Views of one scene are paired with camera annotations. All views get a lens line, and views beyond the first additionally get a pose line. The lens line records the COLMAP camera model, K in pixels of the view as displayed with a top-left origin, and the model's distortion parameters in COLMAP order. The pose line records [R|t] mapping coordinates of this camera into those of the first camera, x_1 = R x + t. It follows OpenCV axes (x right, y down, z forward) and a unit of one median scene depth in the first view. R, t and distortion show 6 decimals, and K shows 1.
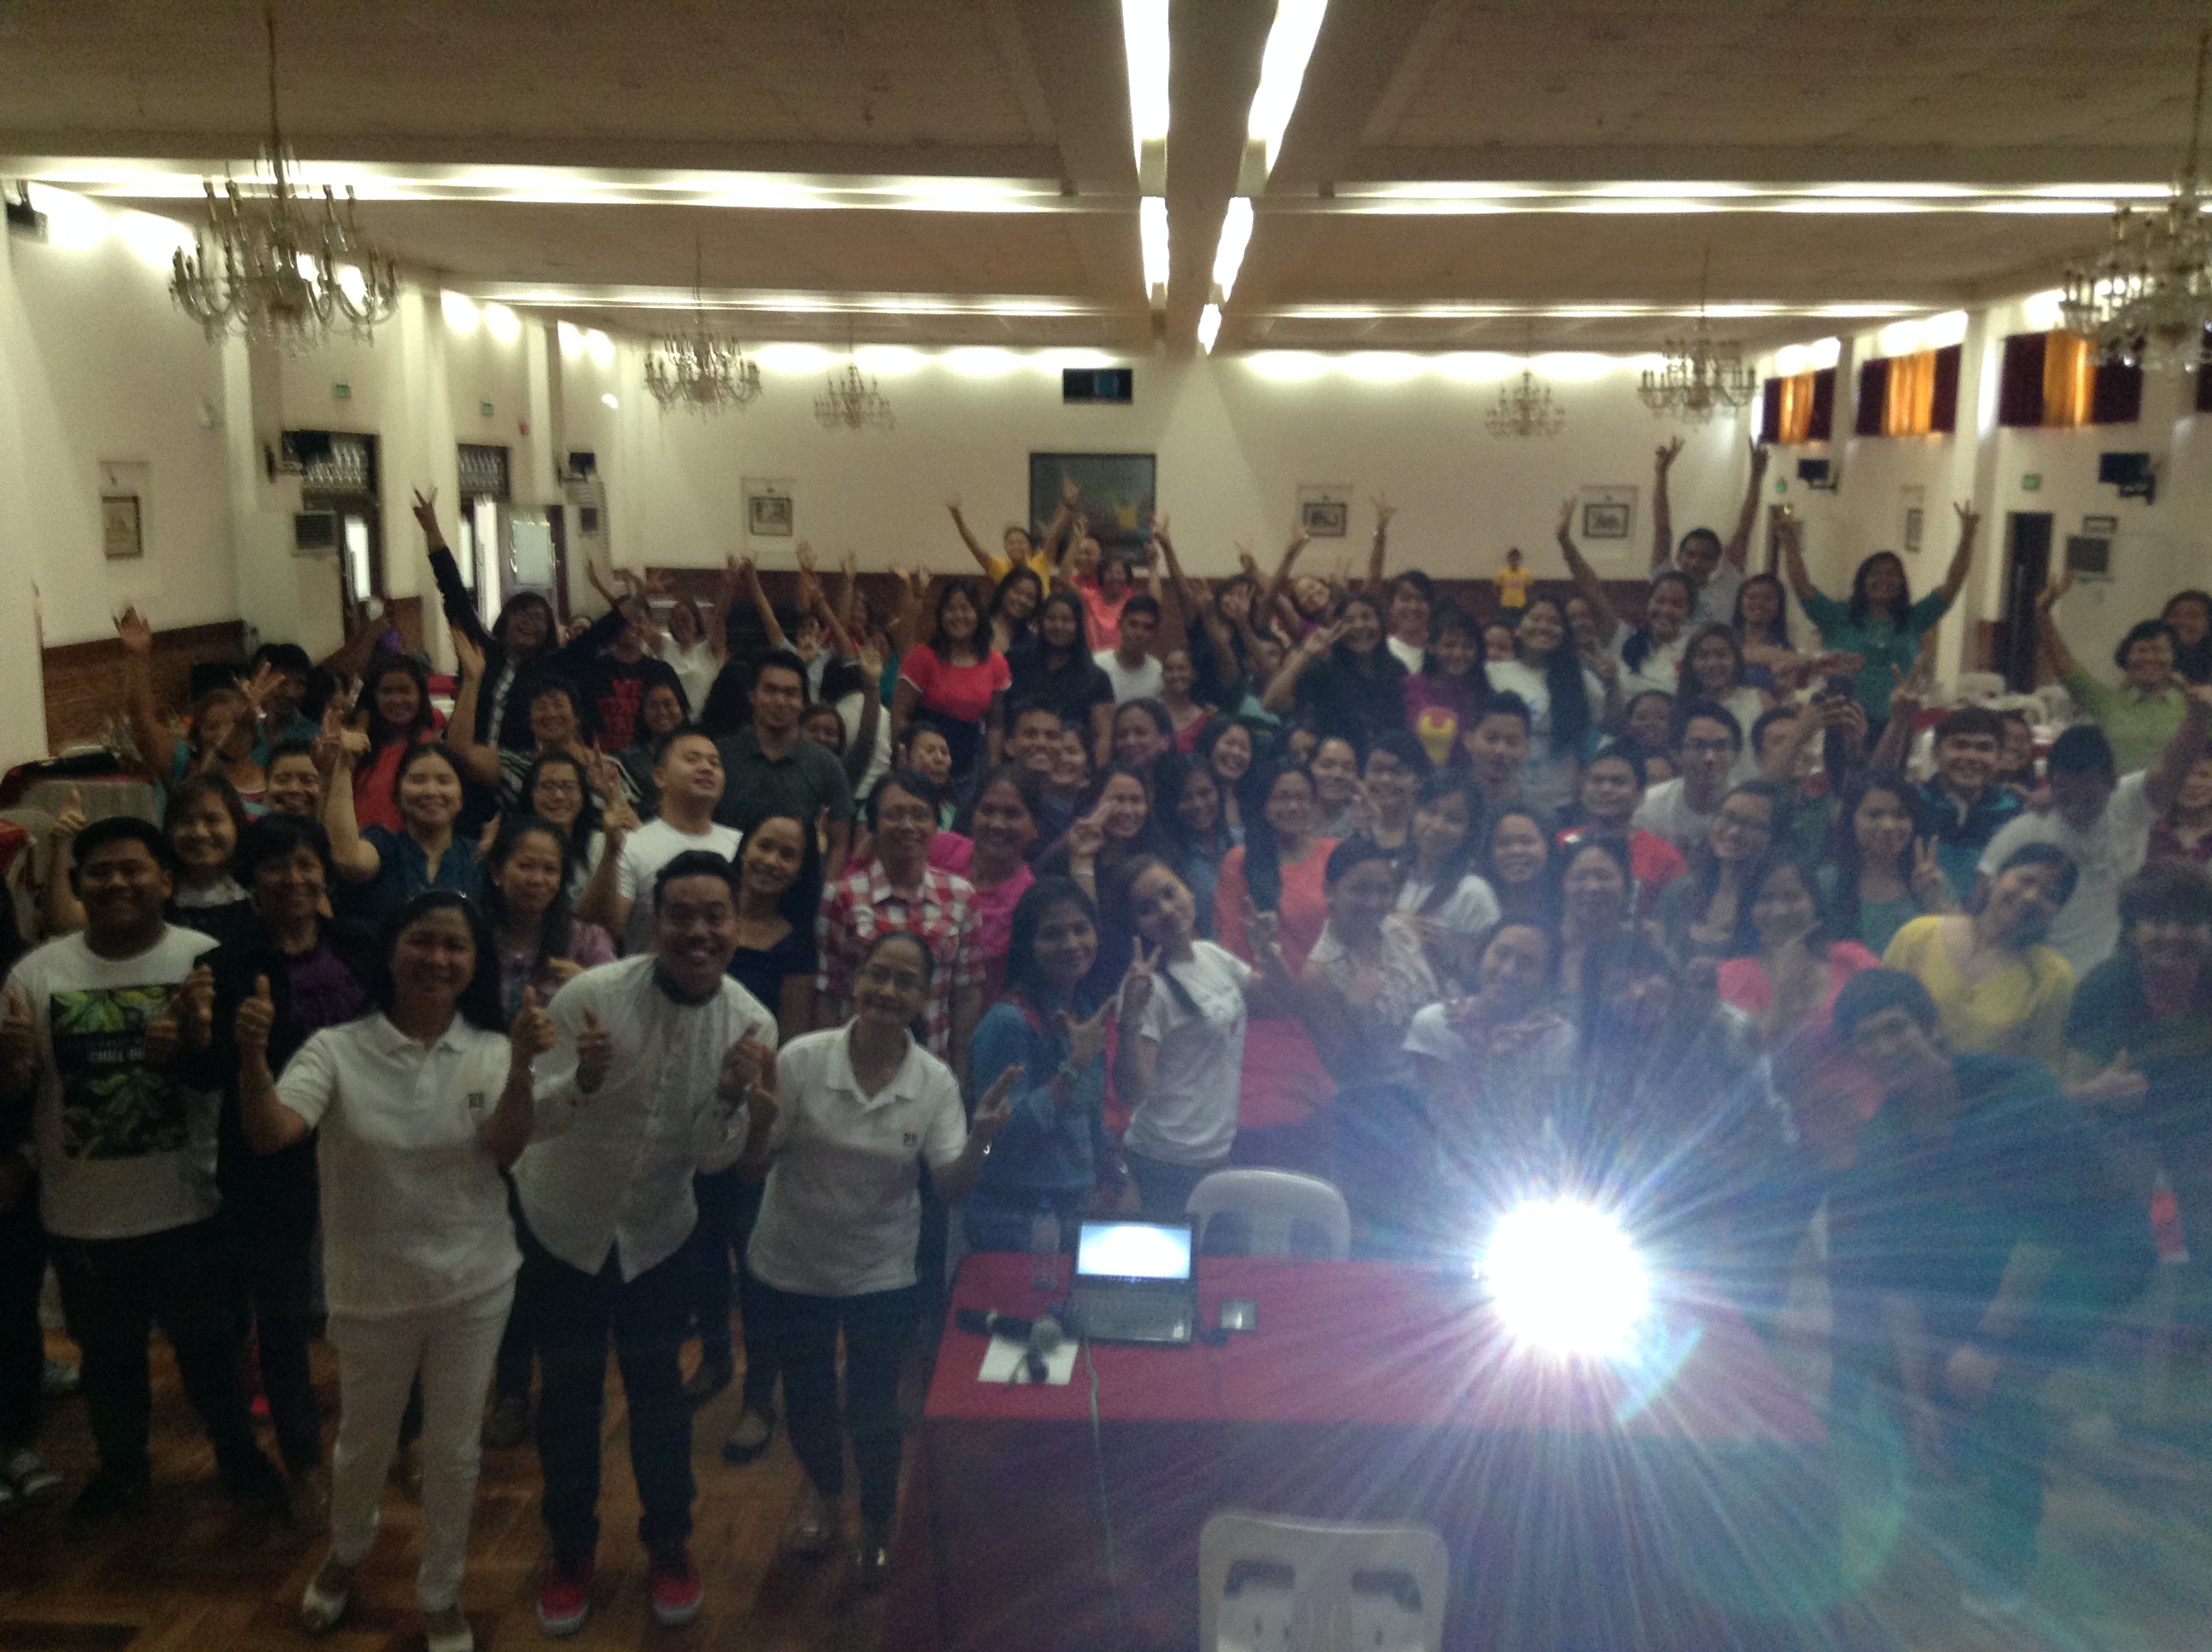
lens RADIAL K [[2150.6, 0, 1064.5], [0, 2150.6, 831.3], [0, 0, 1]] dist [0.117767, -0.285489]
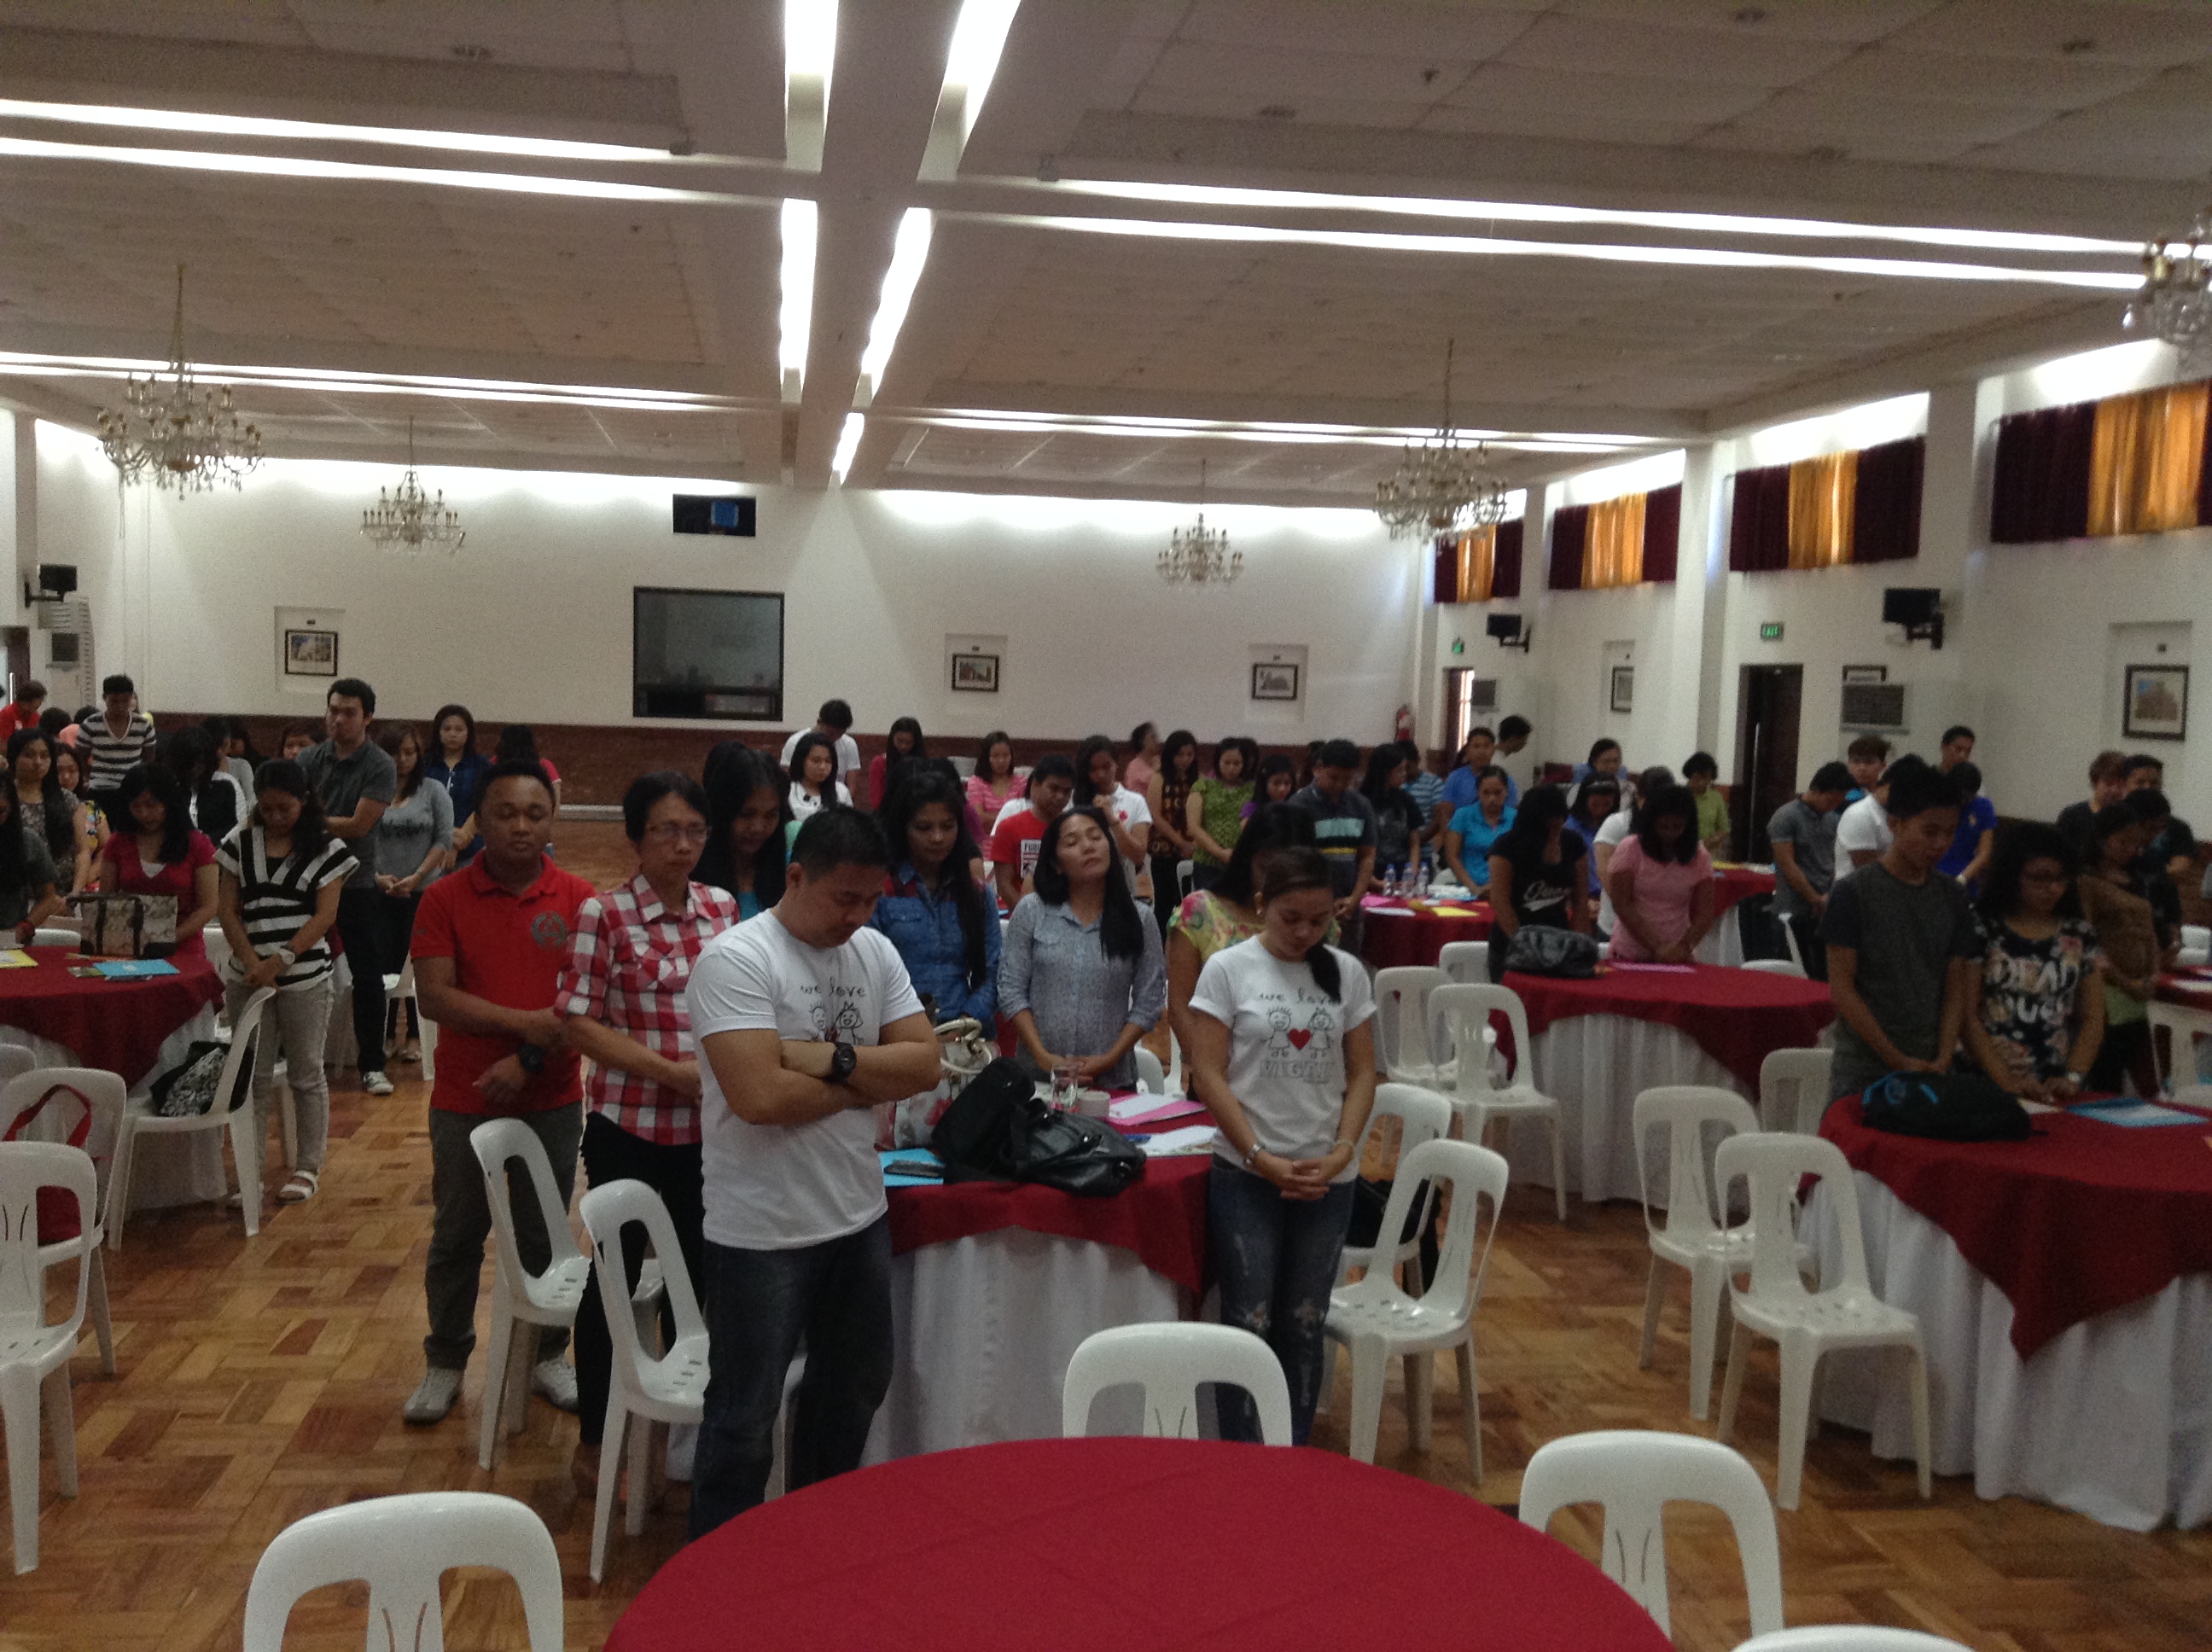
lens RADIAL K [[2105.8, 0, 1108.7], [0, 2105.8, 857.0], [0, 0, 1]] dist [0.127372, -0.373781]
pose [[0.979585, 0.000969, 0.201028, -0.000744], [0.013526, 0.997405, -0.070714, -0.008056], [-0.200575, 0.071989, 0.977030, 0.180590]]
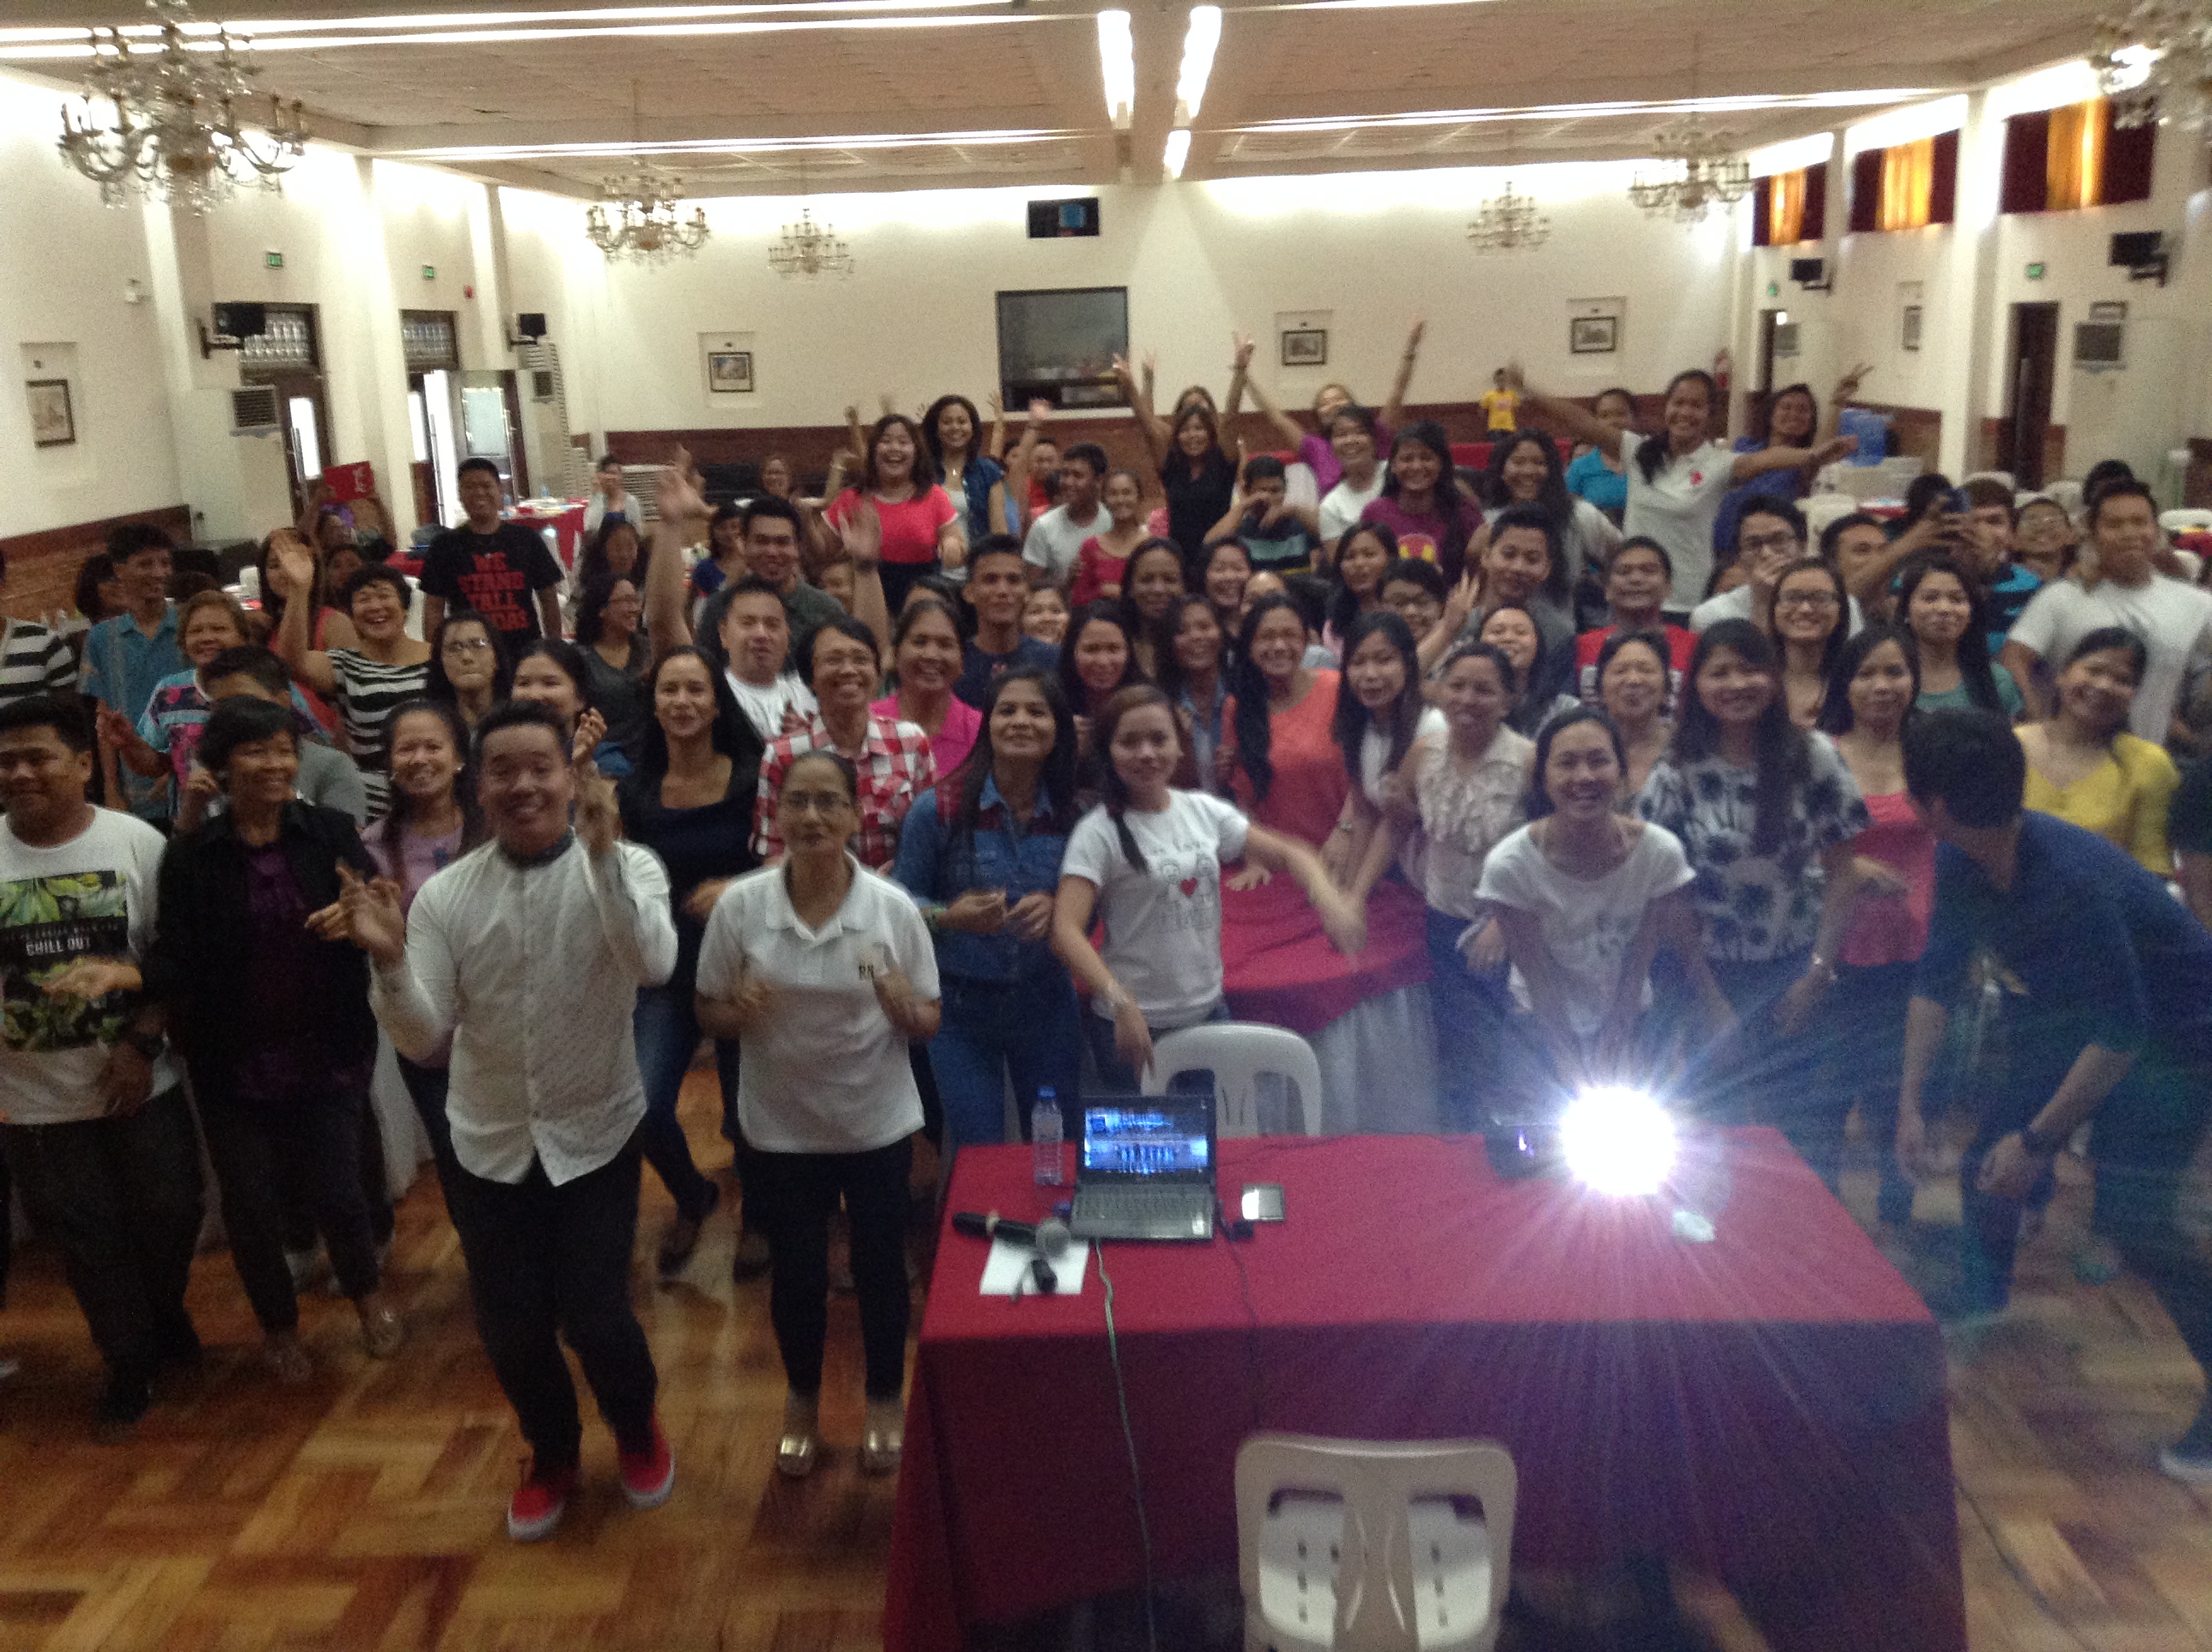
lens RADIAL K [[2150.6, 0, 1064.5], [0, 2150.6, 831.3], [0, 0, 1]] dist [0.117767, -0.285489]
pose [[0.998773, -0.049465, 0.002215, 0.000554], [0.049204, 0.996518, 0.067311, 0.000819], [-0.005537, -0.067119, 0.997730, 0.023189]]
